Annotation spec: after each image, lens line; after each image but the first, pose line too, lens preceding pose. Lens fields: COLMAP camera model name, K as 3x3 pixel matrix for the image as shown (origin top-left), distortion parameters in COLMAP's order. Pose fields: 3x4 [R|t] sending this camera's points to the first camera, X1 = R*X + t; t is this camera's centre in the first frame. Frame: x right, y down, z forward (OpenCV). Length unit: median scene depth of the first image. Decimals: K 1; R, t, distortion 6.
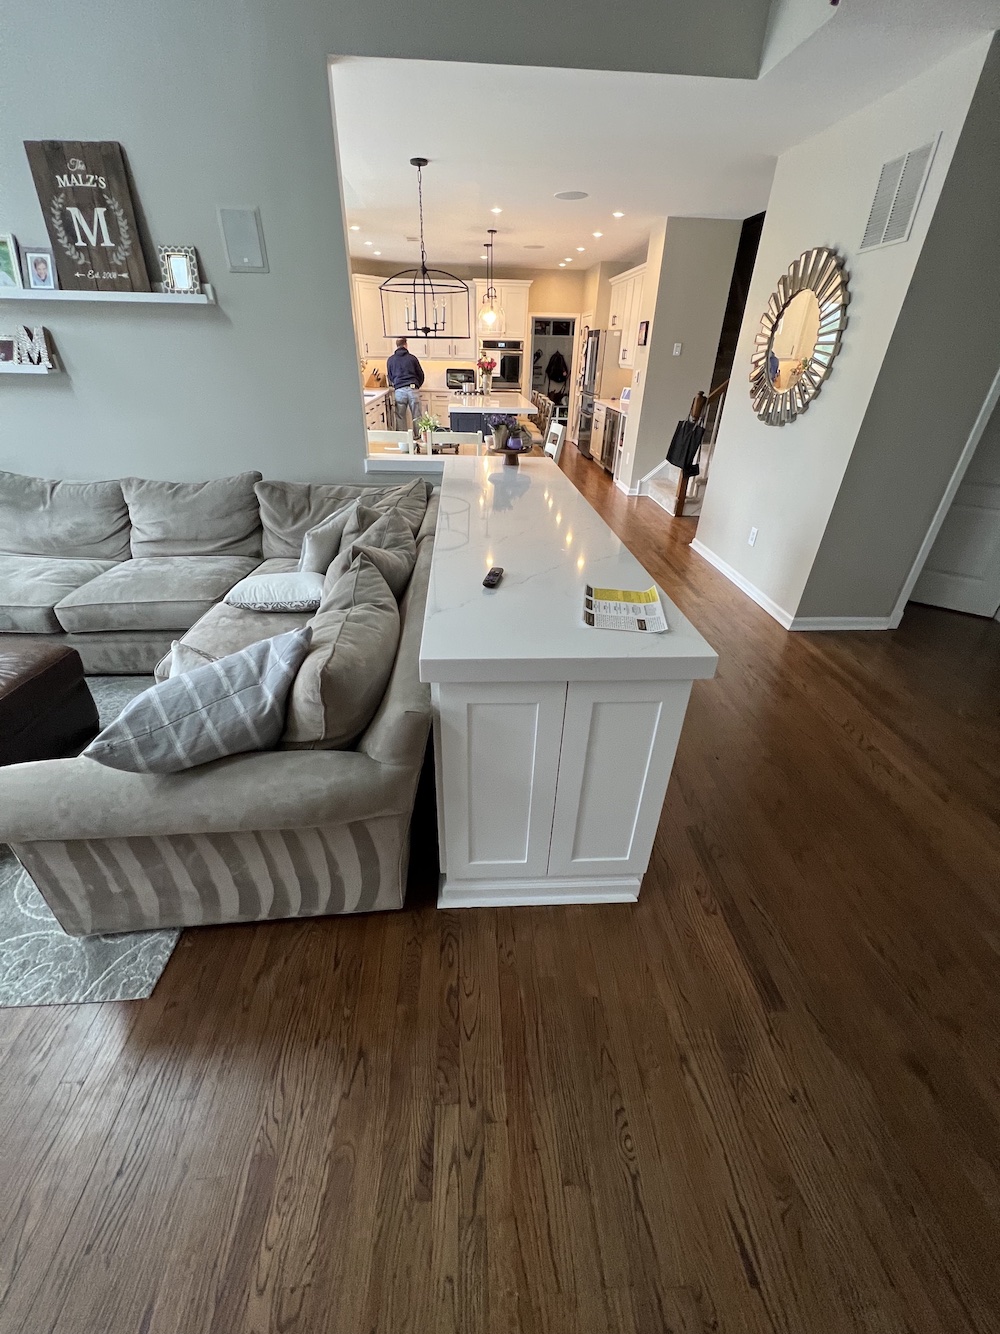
lens RADIAL K [[533.7, 0, 497.4], [0, 533.7, 667.3], [0, 0, 1]] dist [-0.000233, -0.000051]
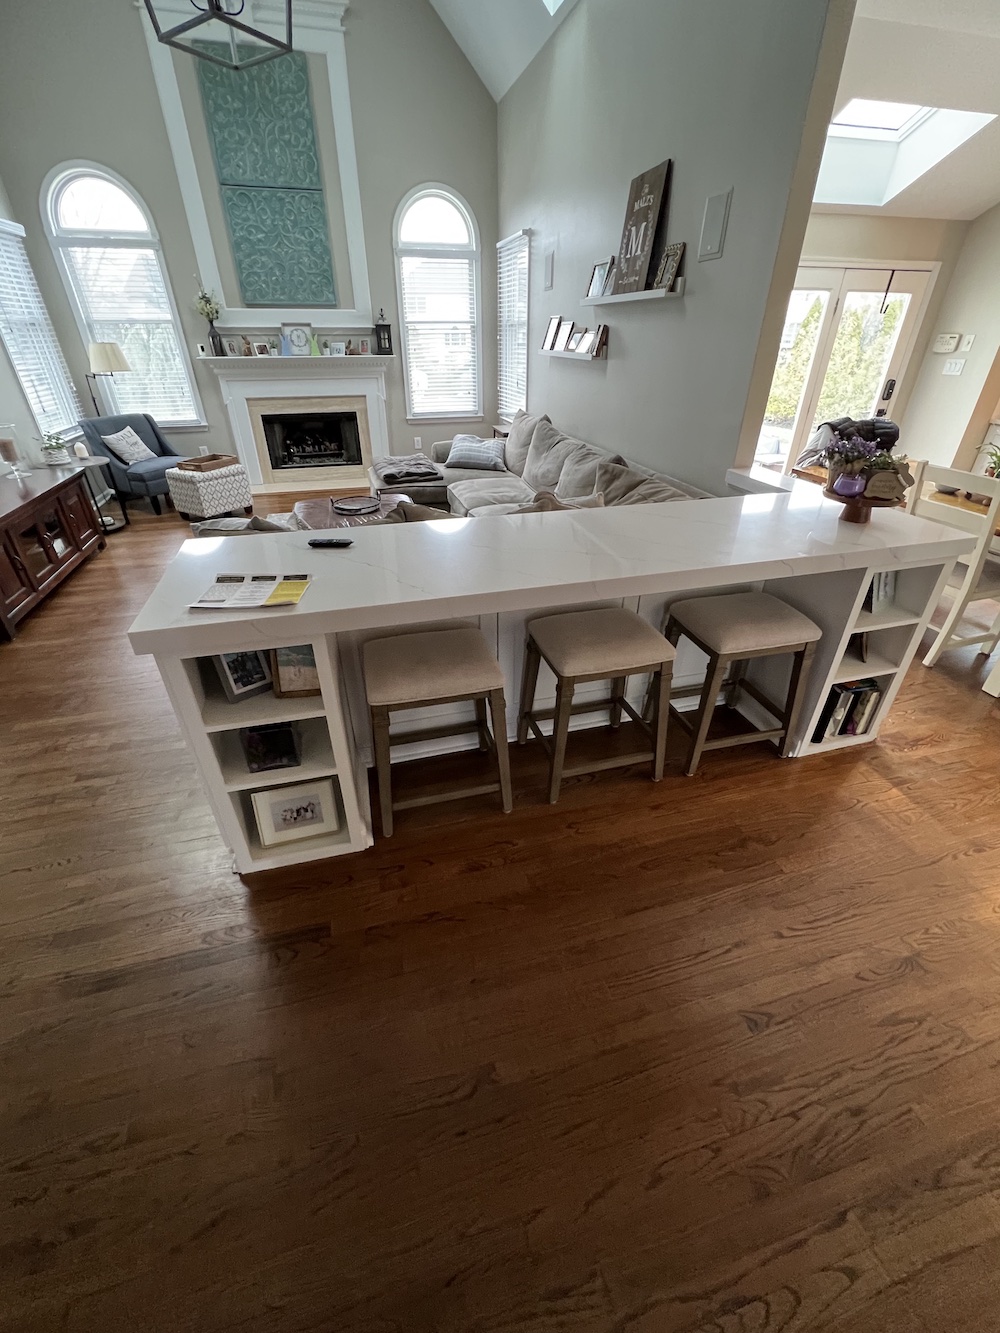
lens RADIAL K [[540.0, 0, 496.8], [0, 540.0, 657.9], [0, 0, 1]] dist [0.000266, 0.000132]
pose [[0.201715, 0.490433, -0.847813, 0.205656], [-0.500123, 0.795828, 0.341370, -0.097204], [0.842133, 0.355151, 0.405808, 0.169194]]
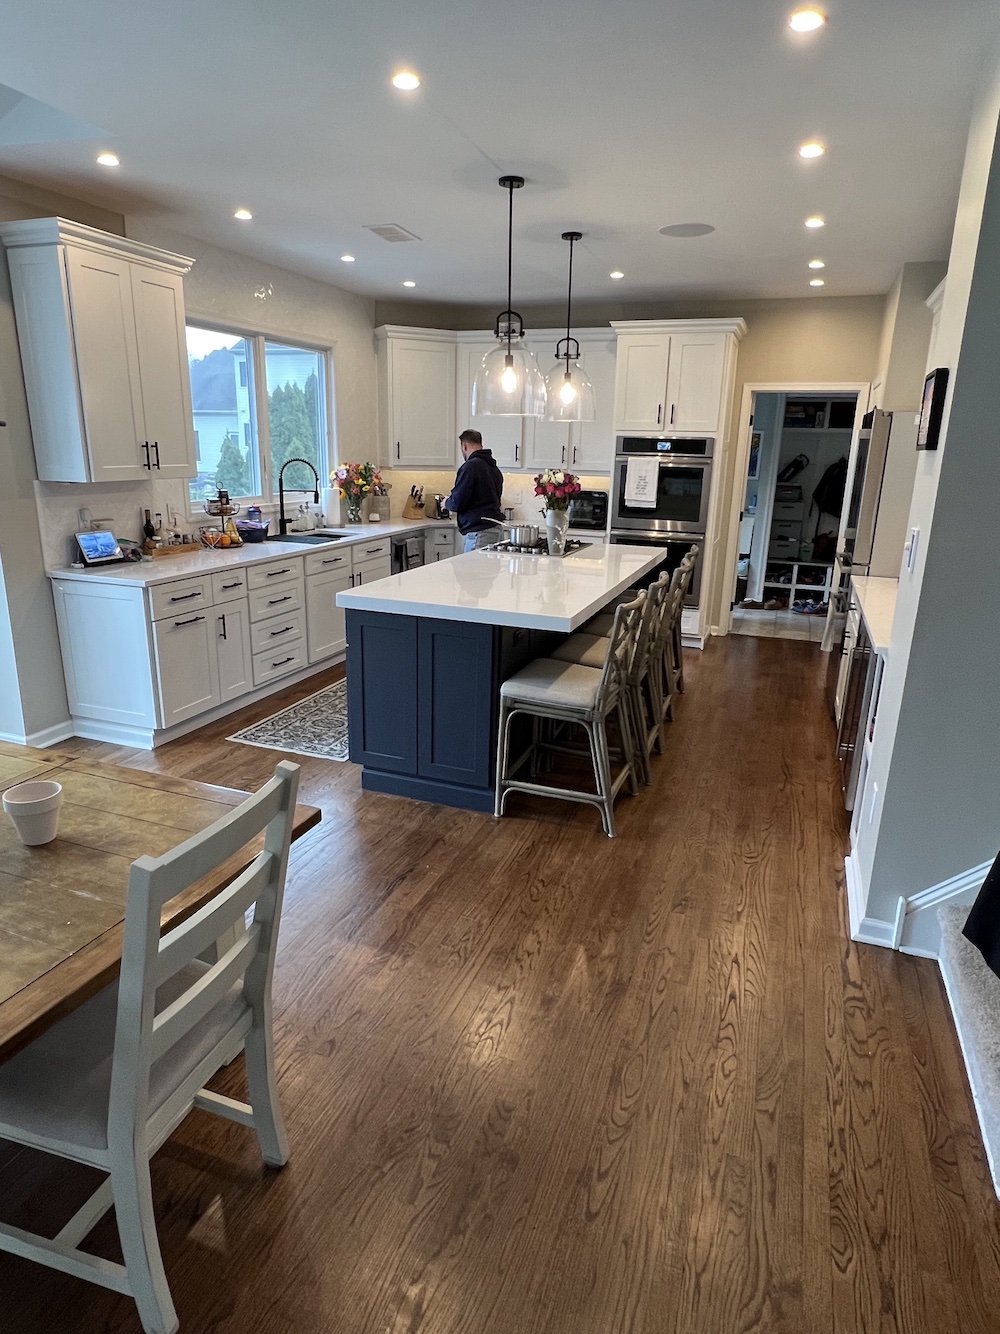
lens RADIAL K [[796.9, 0, 494.4], [0, 796.9, 671.9], [0, 0, 1]] dist [0.008227, -0.002500]
pose [[0.913942, 0.113563, -0.389632, 0.165586], [-0.212397, 0.951920, -0.220761, -0.243407], [0.345828, 0.284519, 0.894121, 0.402136]]
